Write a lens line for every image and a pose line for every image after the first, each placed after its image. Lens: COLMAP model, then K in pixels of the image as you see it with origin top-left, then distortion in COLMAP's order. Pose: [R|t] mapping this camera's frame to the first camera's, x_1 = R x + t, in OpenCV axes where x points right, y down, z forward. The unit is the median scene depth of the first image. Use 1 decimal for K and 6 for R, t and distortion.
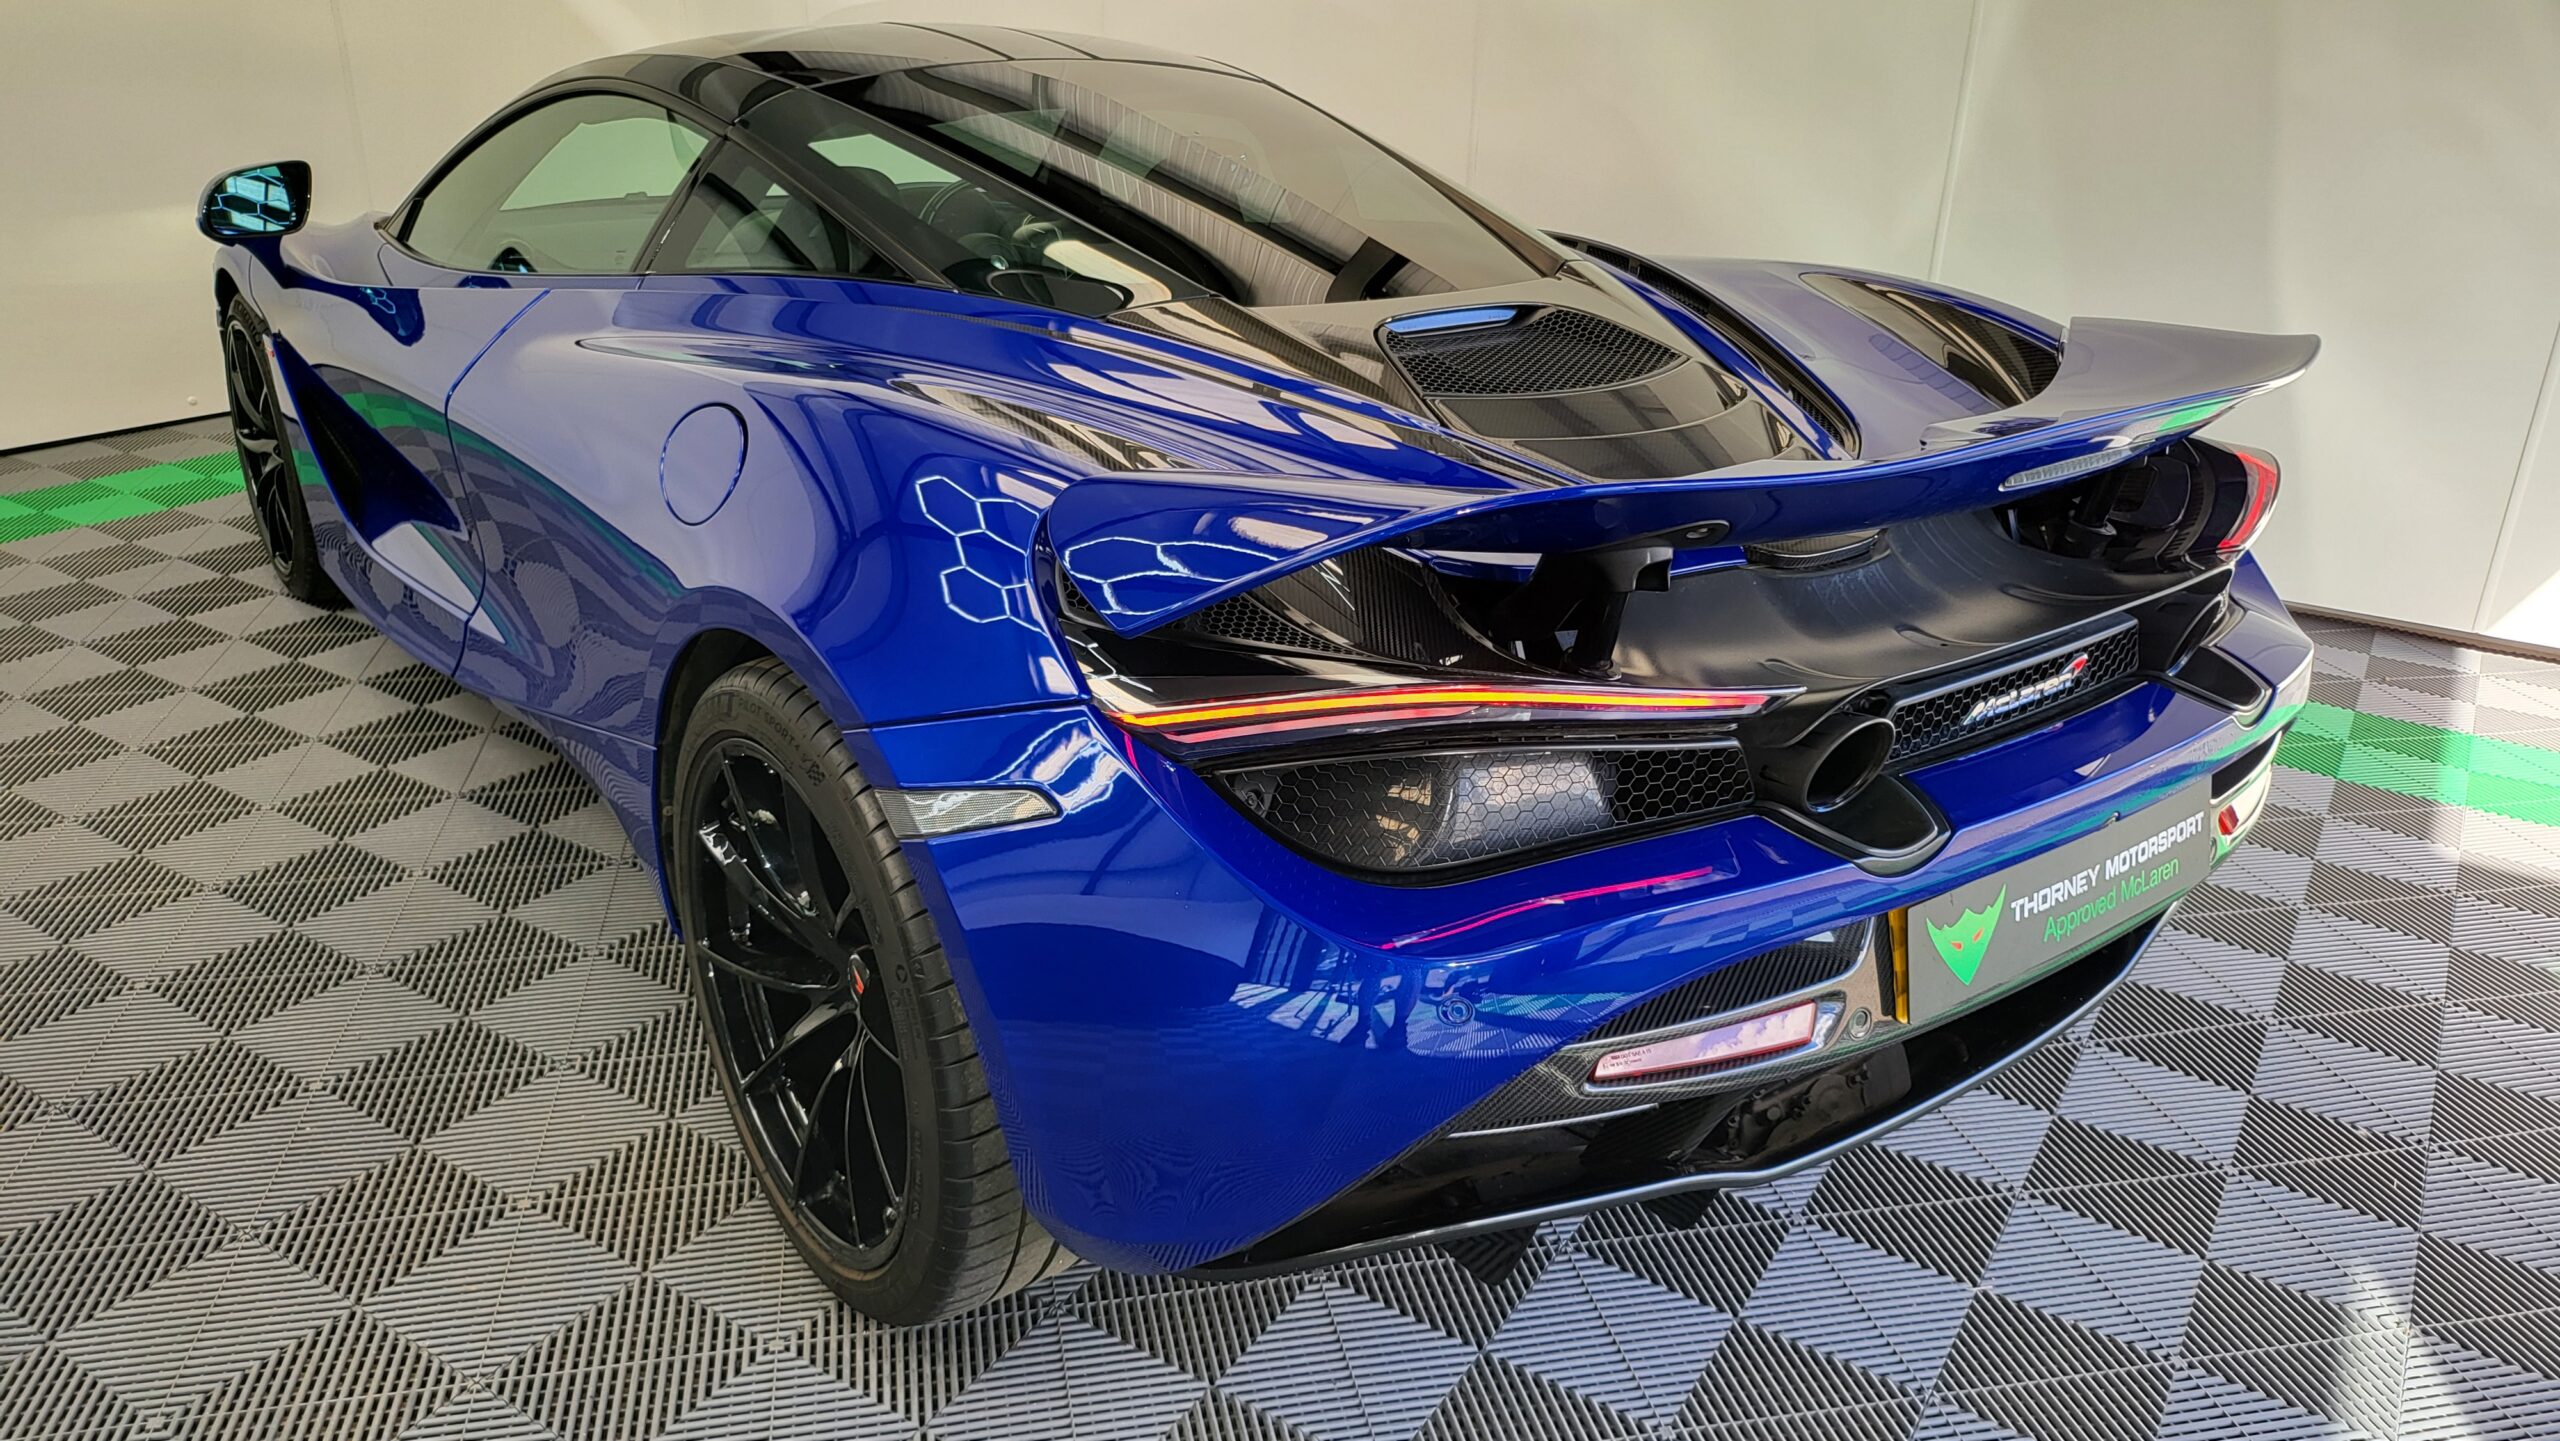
lens RADIAL K [[1813.3, 0, 1275.8], [0, 1813.3, 733.6], [0, 0, 1]] dist [0.039716, -0.042374]
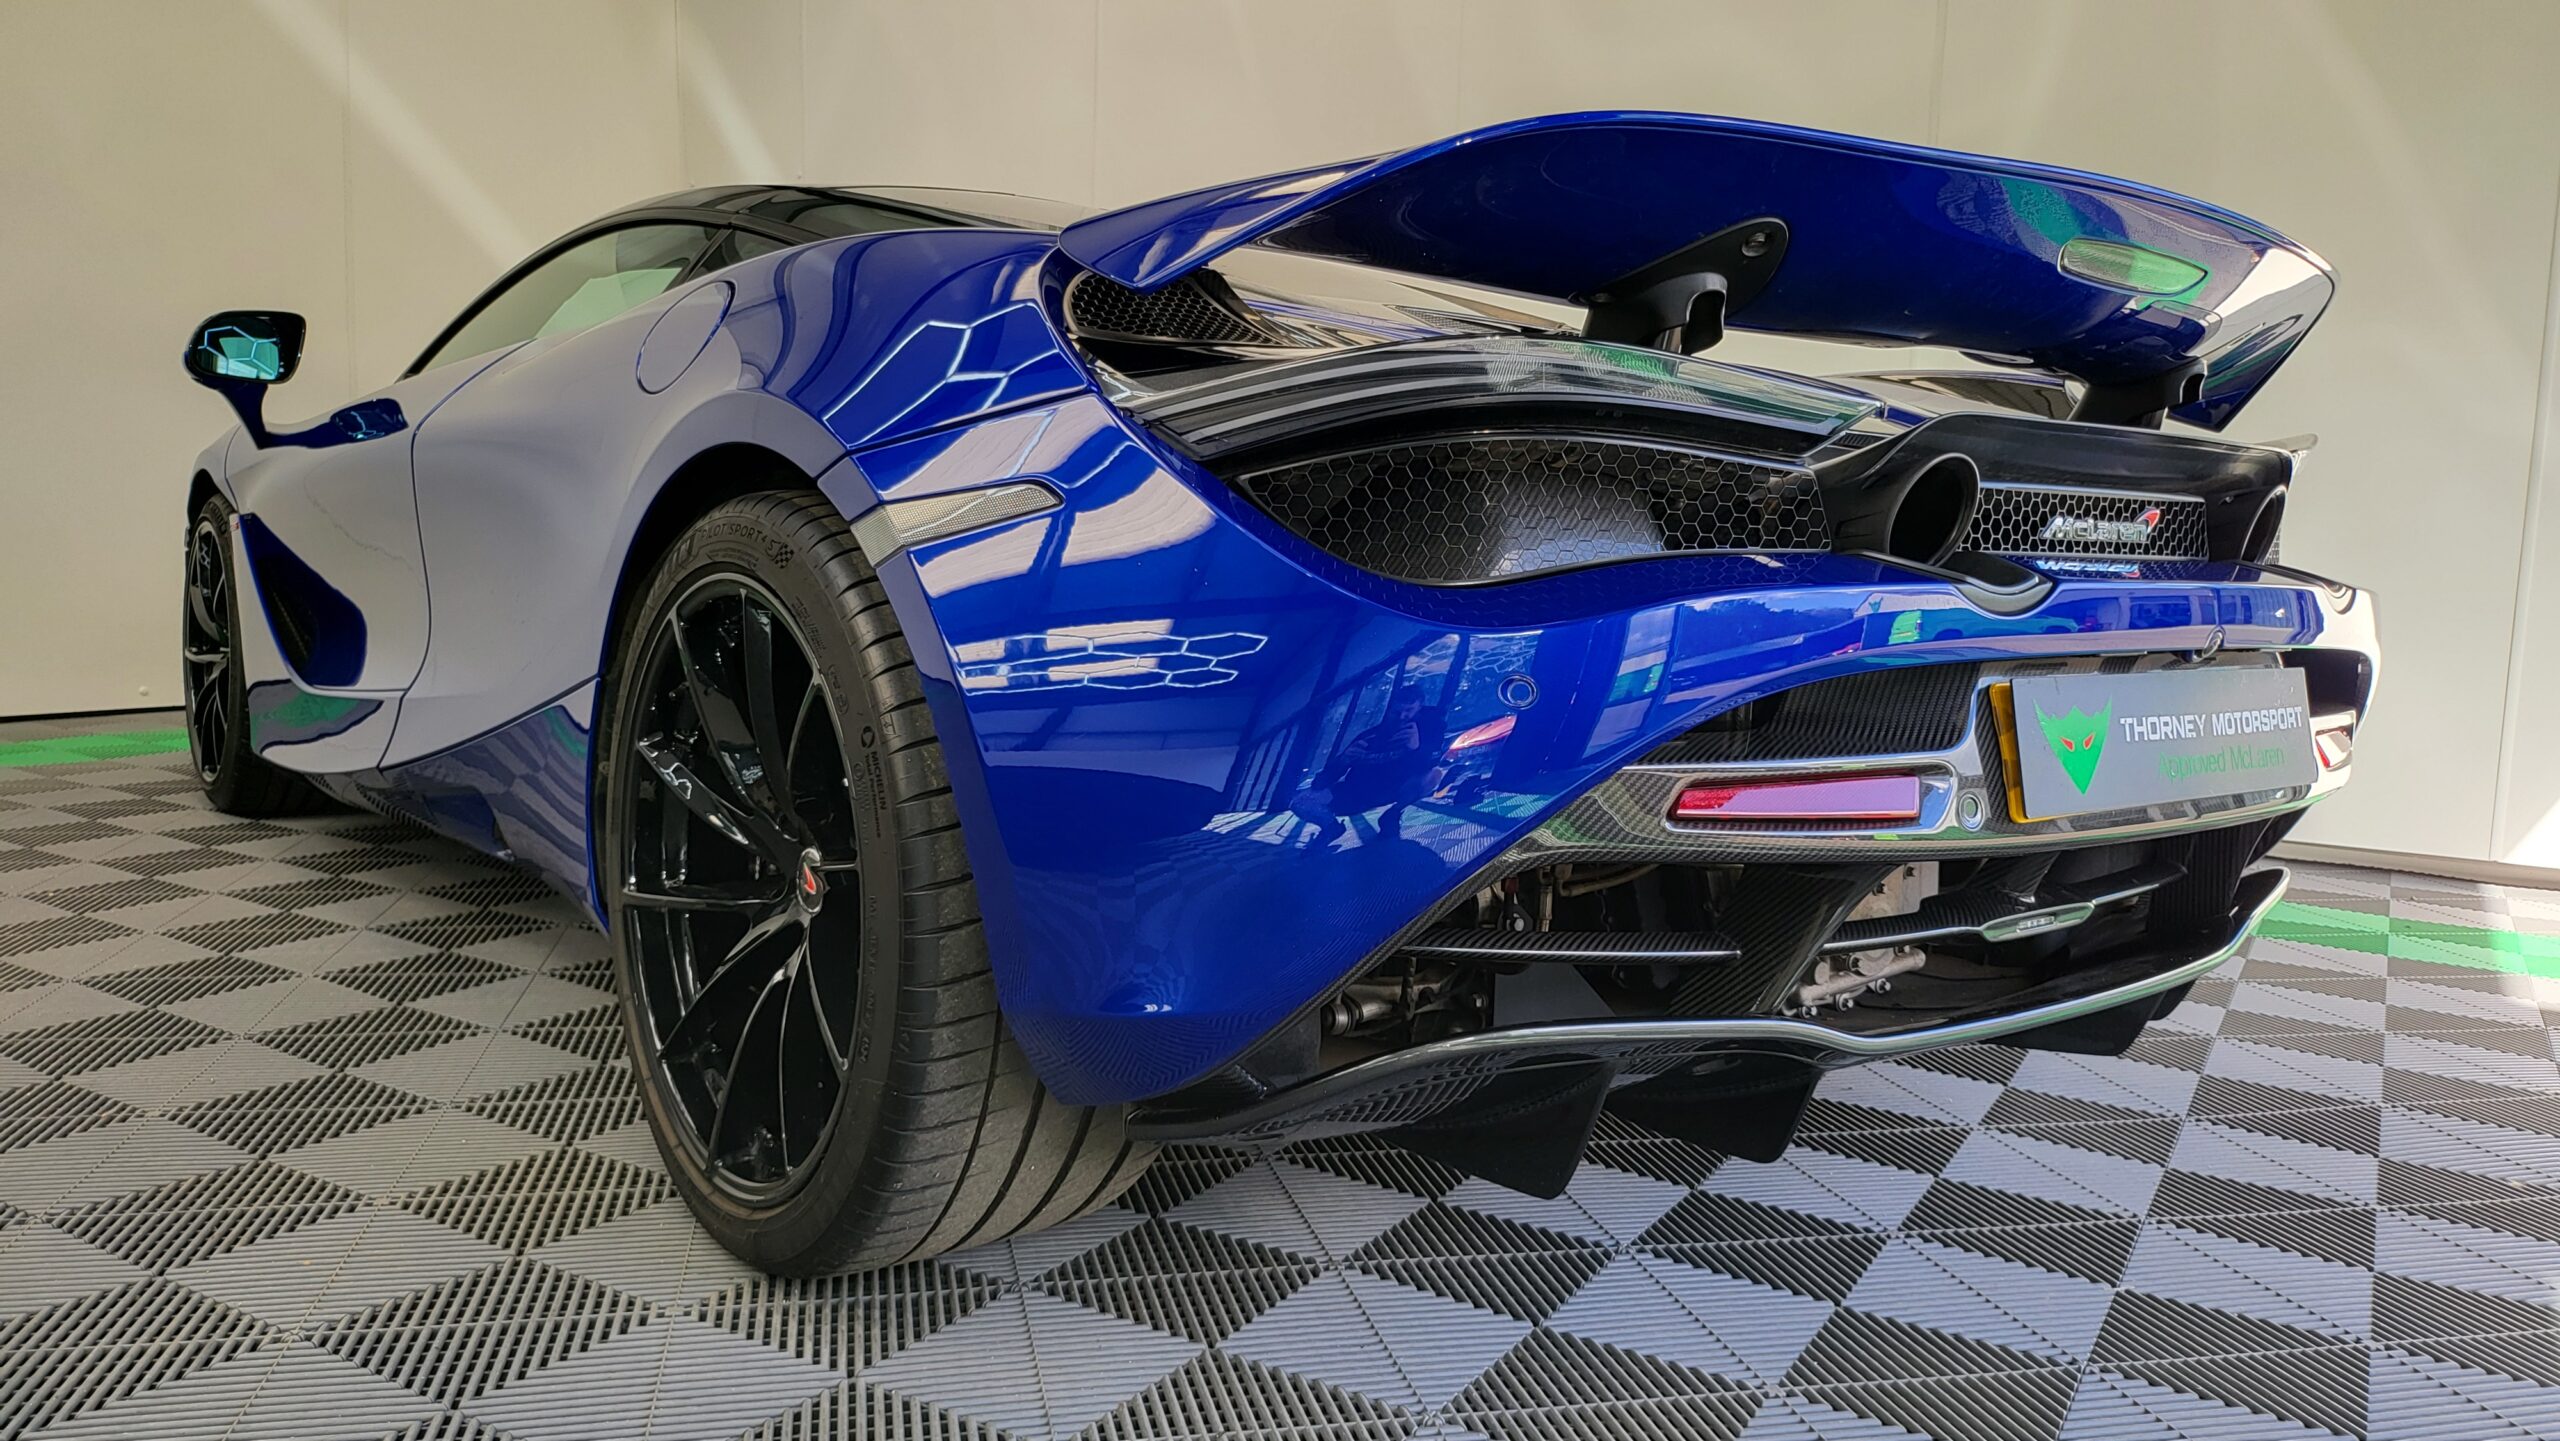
lens RADIAL K [[1813.3, 0, 1282.8], [0, 1813.3, 718.8], [0, 0, 1]] dist [0.039716, -0.042374]
pose [[0.999600, 0.008863, 0.026854, -0.025919], [-0.000948, 0.959590, -0.281399, 0.297080], [-0.028263, 0.281261, 0.959215, 0.133191]]
